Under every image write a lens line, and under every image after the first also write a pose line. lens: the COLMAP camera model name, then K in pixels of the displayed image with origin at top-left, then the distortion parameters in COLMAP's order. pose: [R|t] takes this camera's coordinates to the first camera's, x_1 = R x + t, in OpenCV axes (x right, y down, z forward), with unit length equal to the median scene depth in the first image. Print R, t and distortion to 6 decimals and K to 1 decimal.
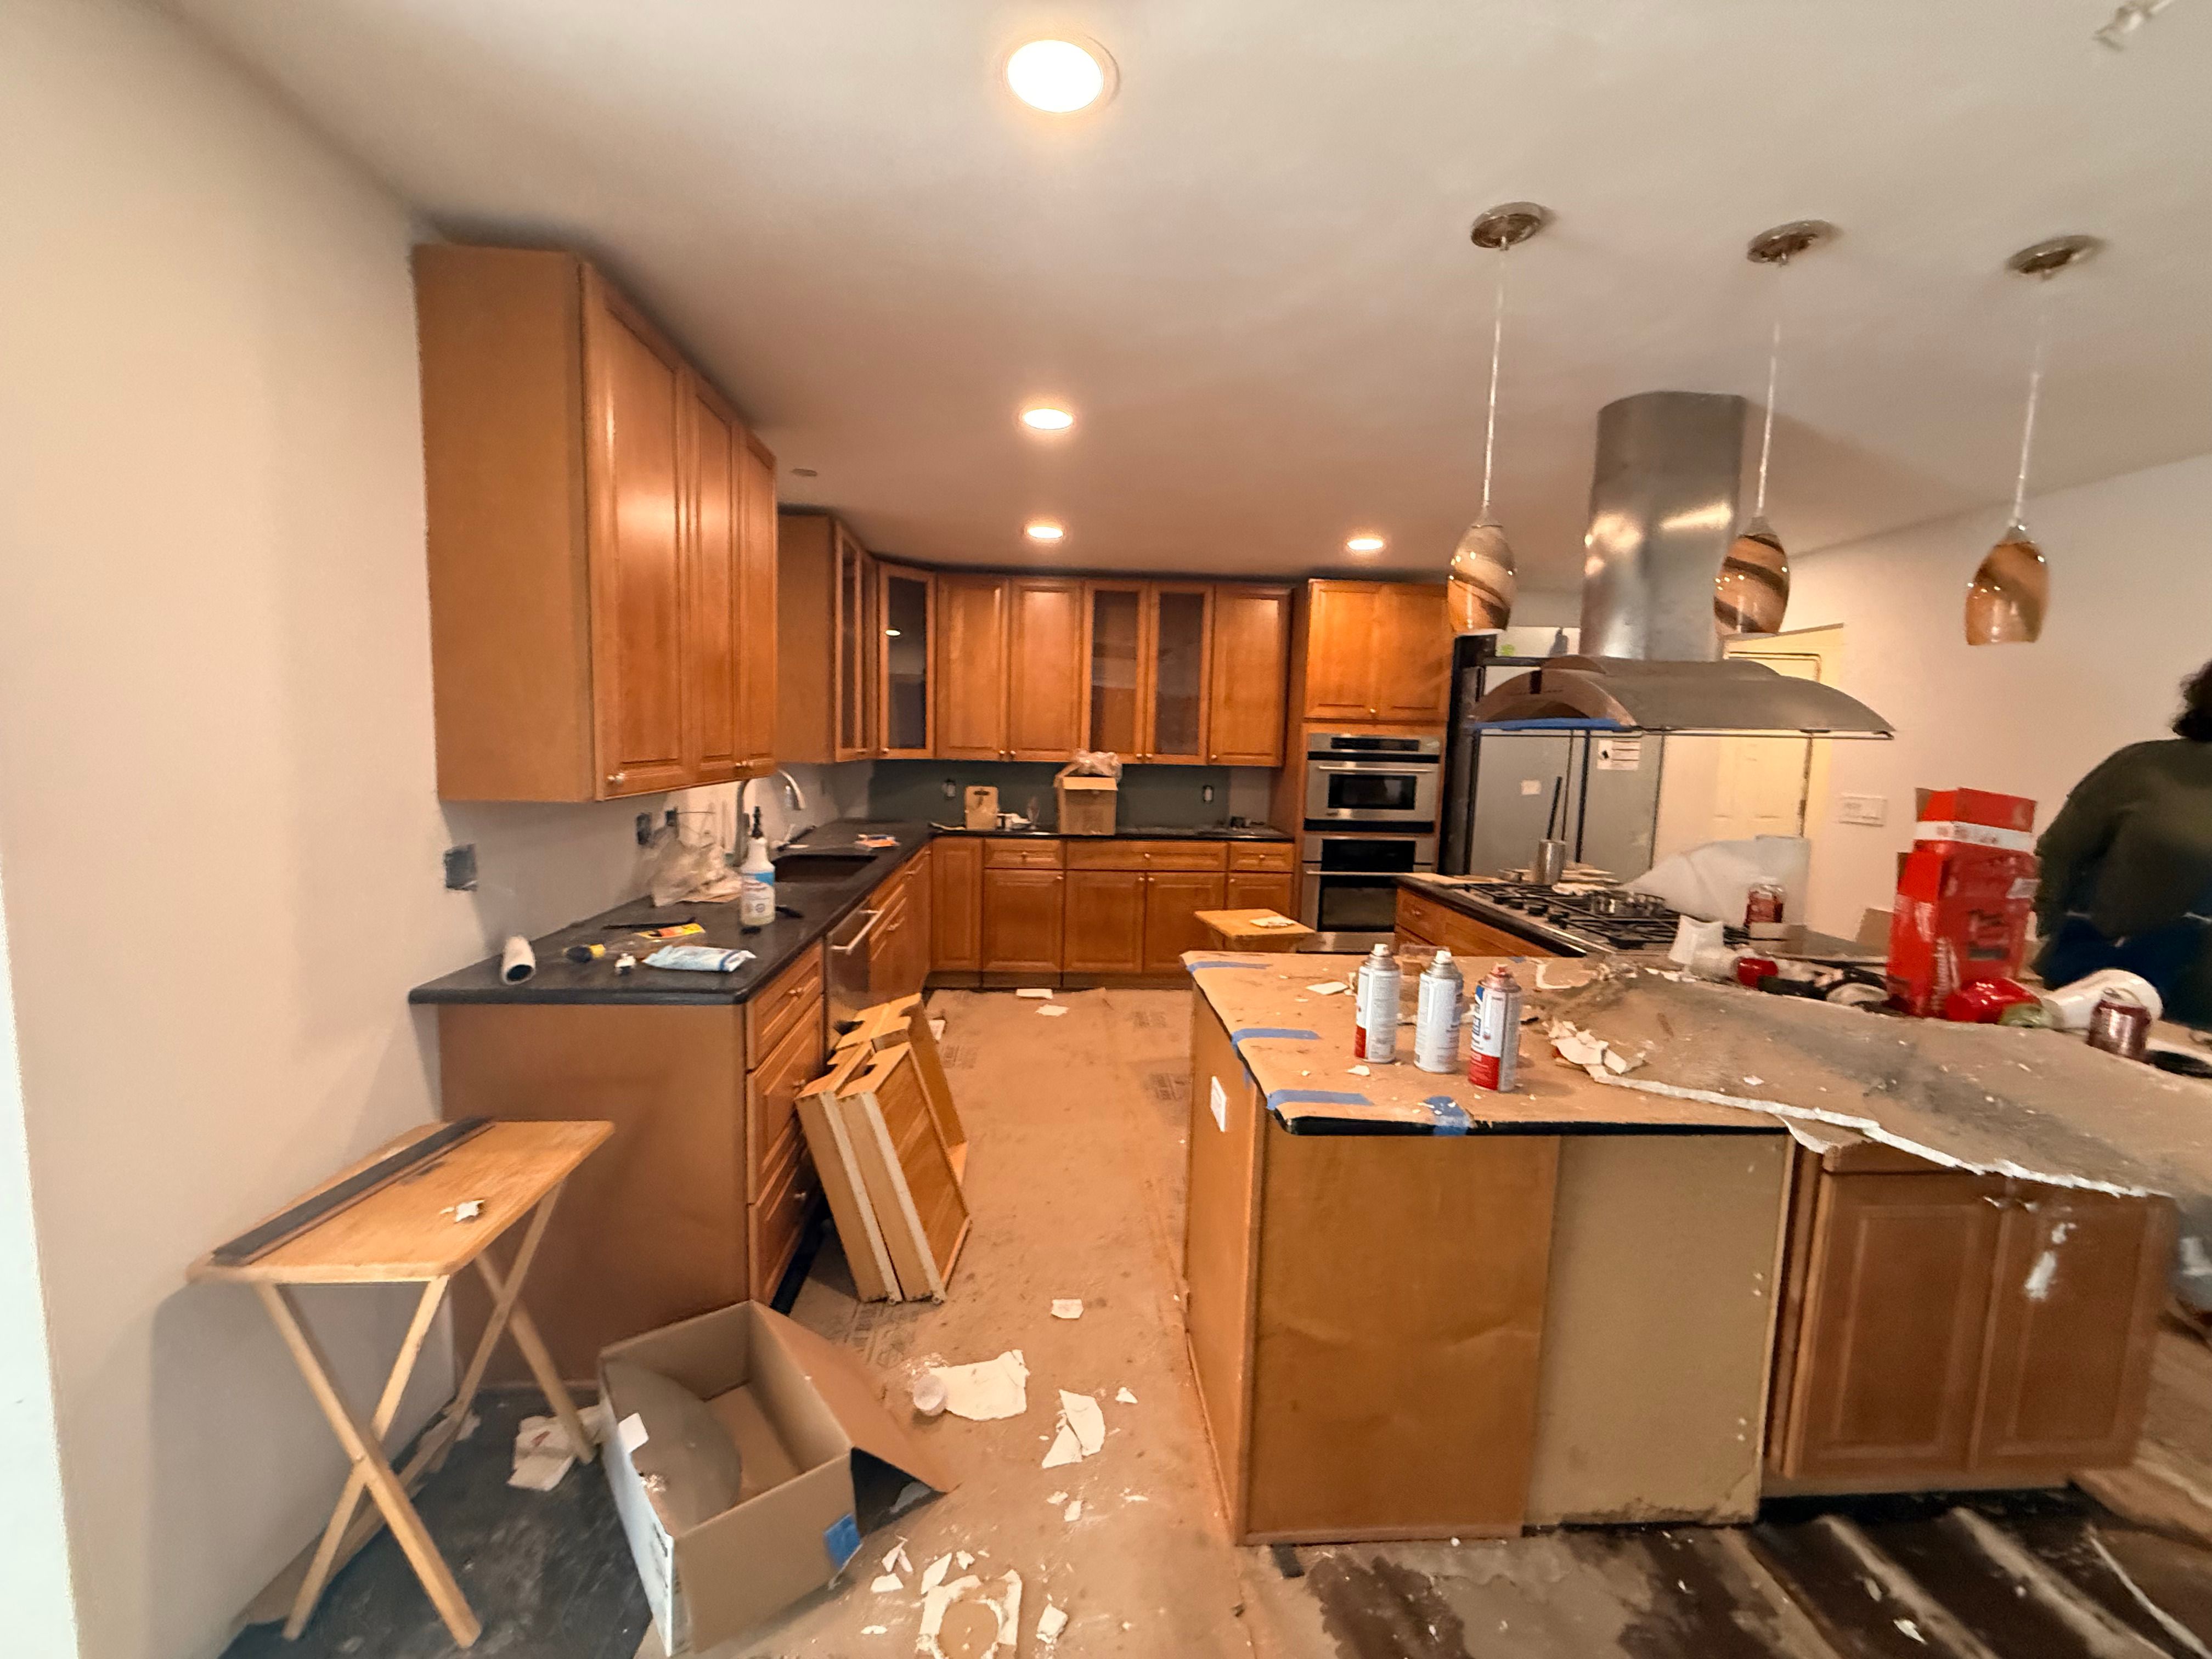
lens RADIAL K [[885.4, 0, 1094.2], [0, 885.4, 825.1], [0, 0, 1]] dist [-0.002940, 0.000364]
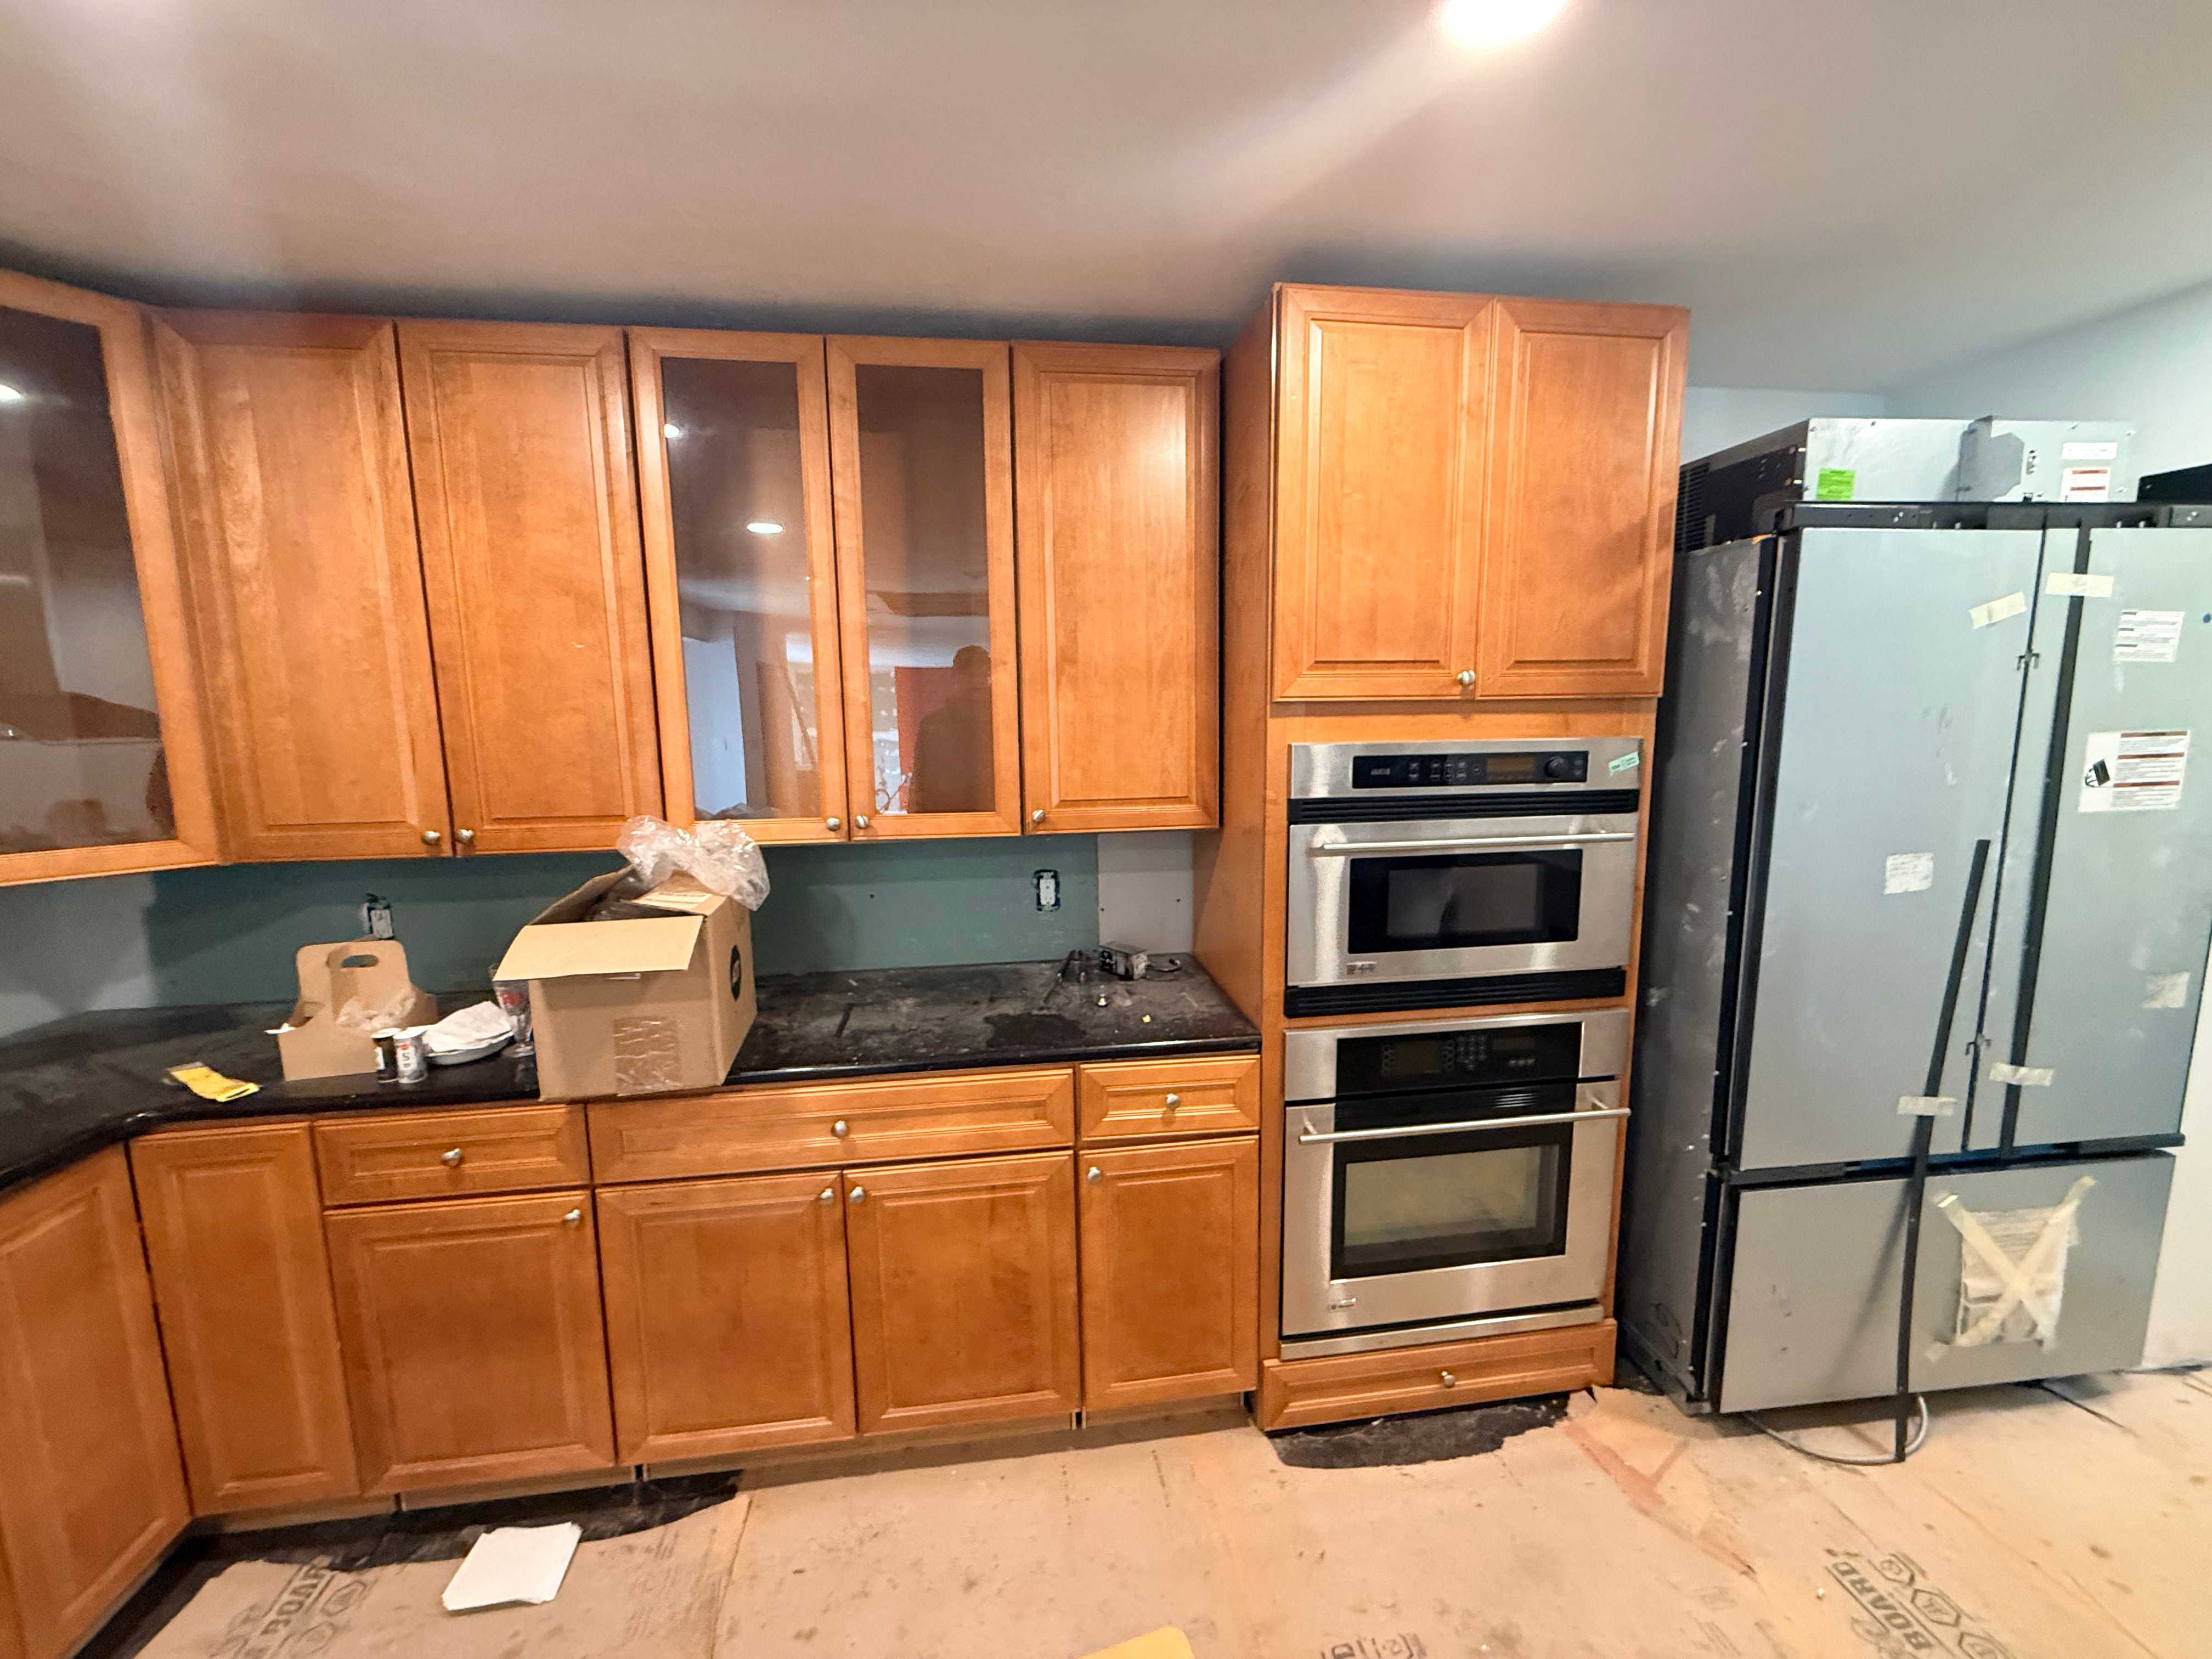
lens RADIAL K [[882.6, 0, 1103.2], [0, 882.6, 827.0], [0, 0, 1]] dist [0.000234, -0.000288]
pose [[0.995721, -0.052036, 0.076365, 0.139560], [0.049787, 0.998276, 0.031070, -0.085240], [-0.077850, -0.027135, 0.996596, 0.648945]]
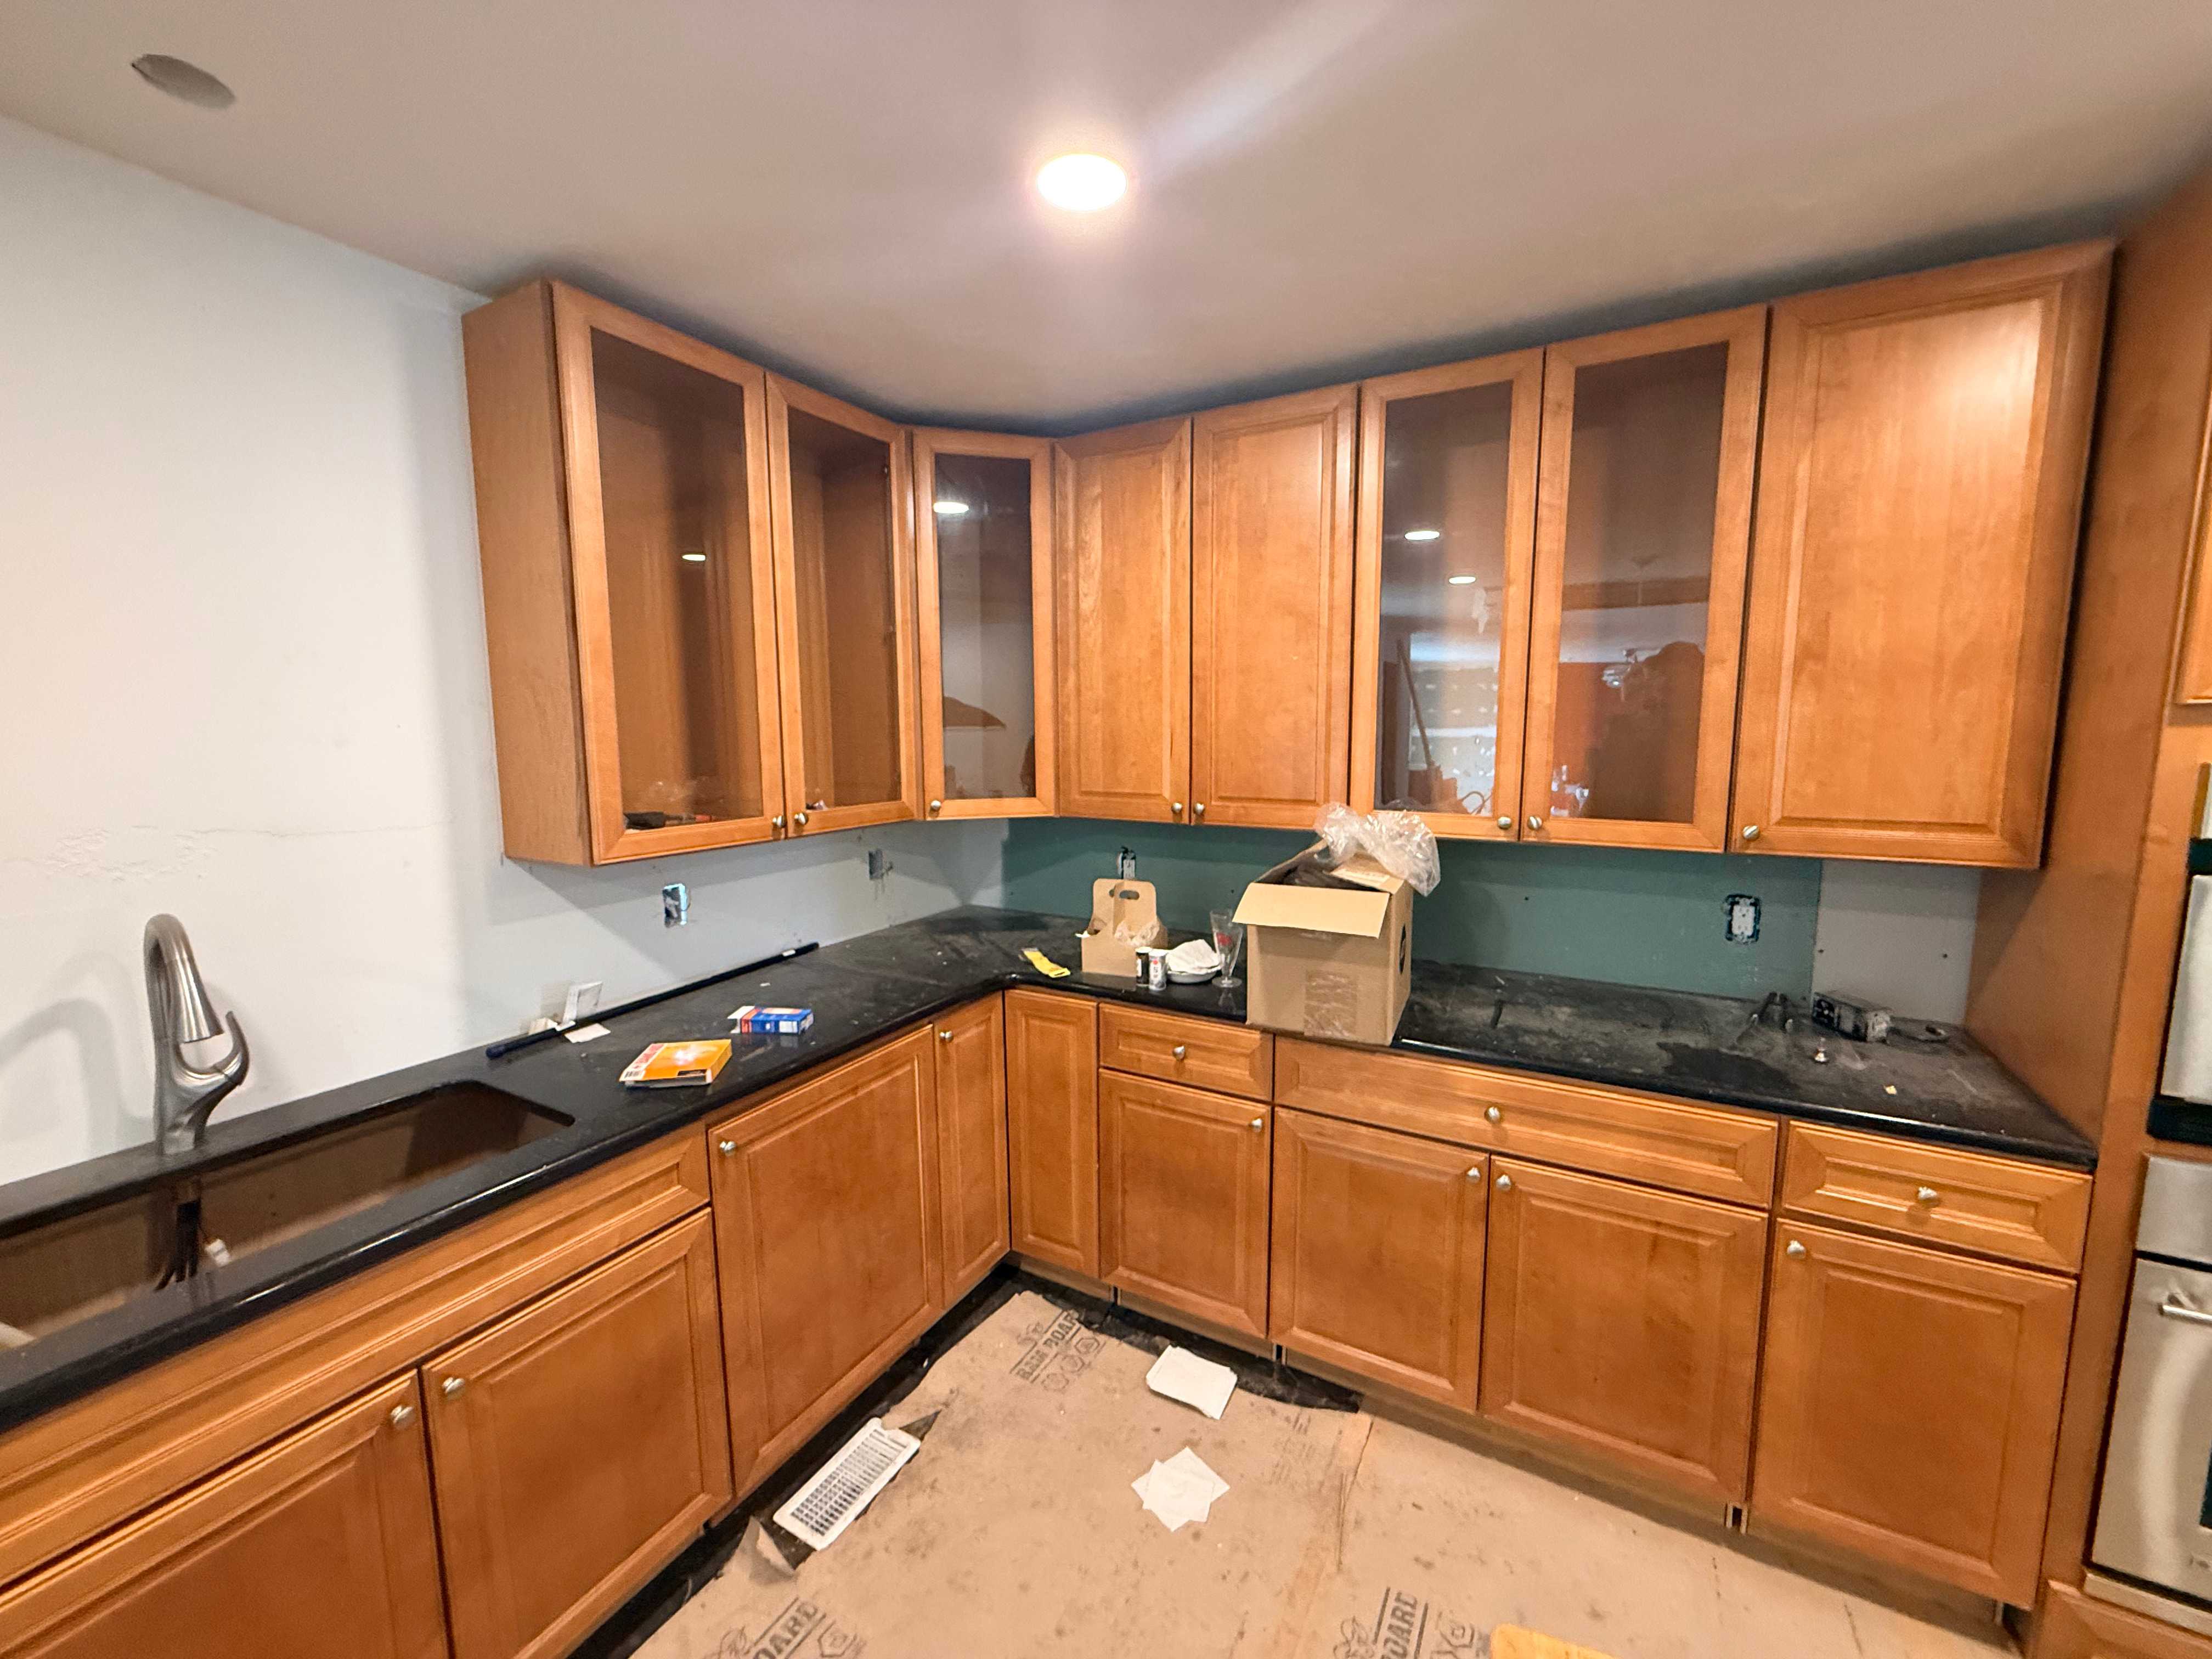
lens RADIAL K [[885.4, 0, 1094.2], [0, 885.4, 825.1], [0, 0, 1]] dist [-0.002940, 0.000364]
pose [[0.837069, 0.032460, -0.546133, 0.114791], [-0.025093, 0.999466, 0.020944, -0.083160], [0.546521, -0.003828, 0.837436, 0.609014]]
